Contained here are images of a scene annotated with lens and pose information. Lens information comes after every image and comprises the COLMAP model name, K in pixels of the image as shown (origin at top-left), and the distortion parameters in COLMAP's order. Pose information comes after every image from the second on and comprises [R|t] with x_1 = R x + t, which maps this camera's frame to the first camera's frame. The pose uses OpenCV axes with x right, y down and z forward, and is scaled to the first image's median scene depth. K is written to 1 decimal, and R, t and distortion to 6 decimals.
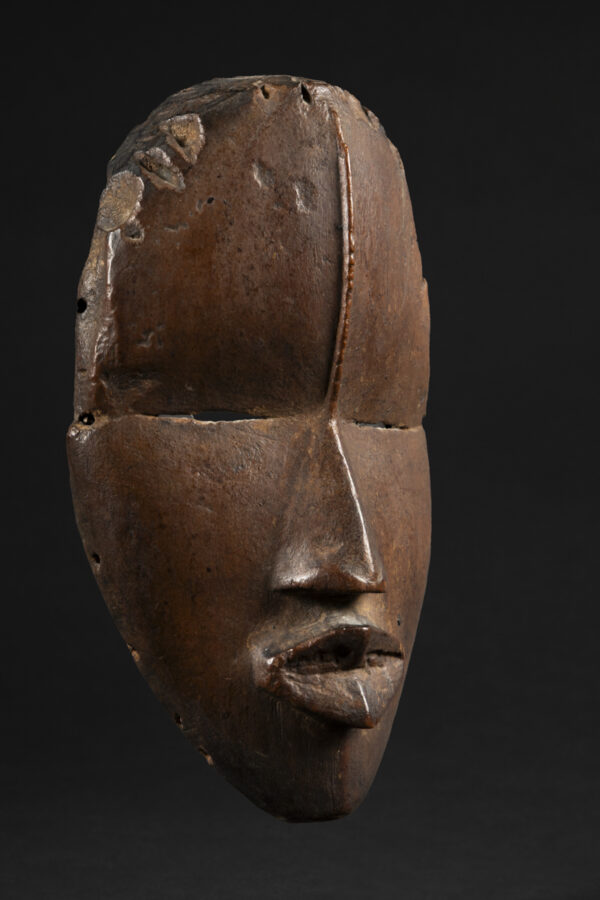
lens RADIAL K [[2257.5, 0, 295.4], [0, 2257.5, 479.4], [0, 0, 1]] dist [0.054868, 0.000000]
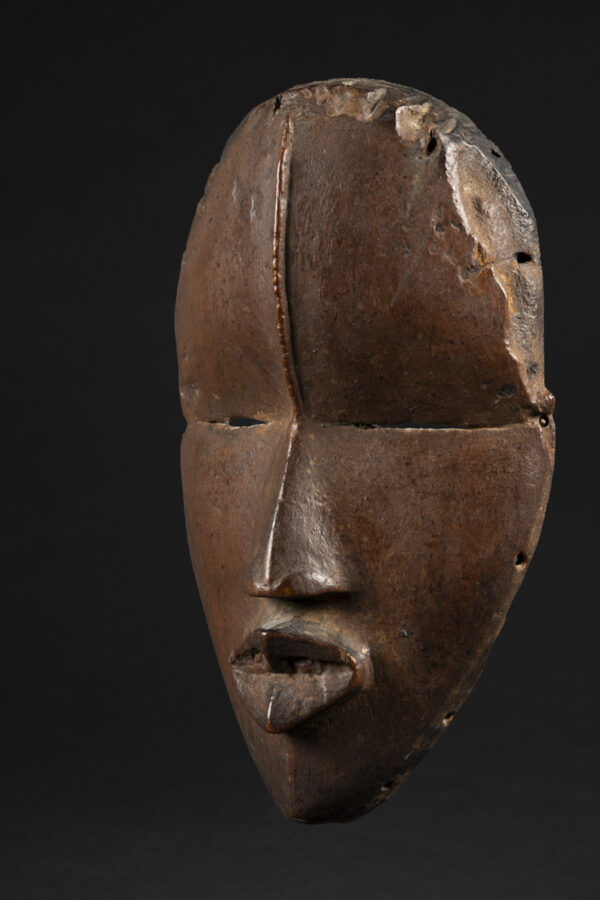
lens RADIAL K [[2257.5, 0, 304.9], [0, 2257.5, 448.6], [0, 0, 1]] dist [0.054868, 0.000000]
pose [[0.338194, 0.001200, -0.941075, 0.970039], [0.007319, 0.999966, 0.003905, -0.019389], [0.941048, -0.008209, 0.338174, 0.671236]]
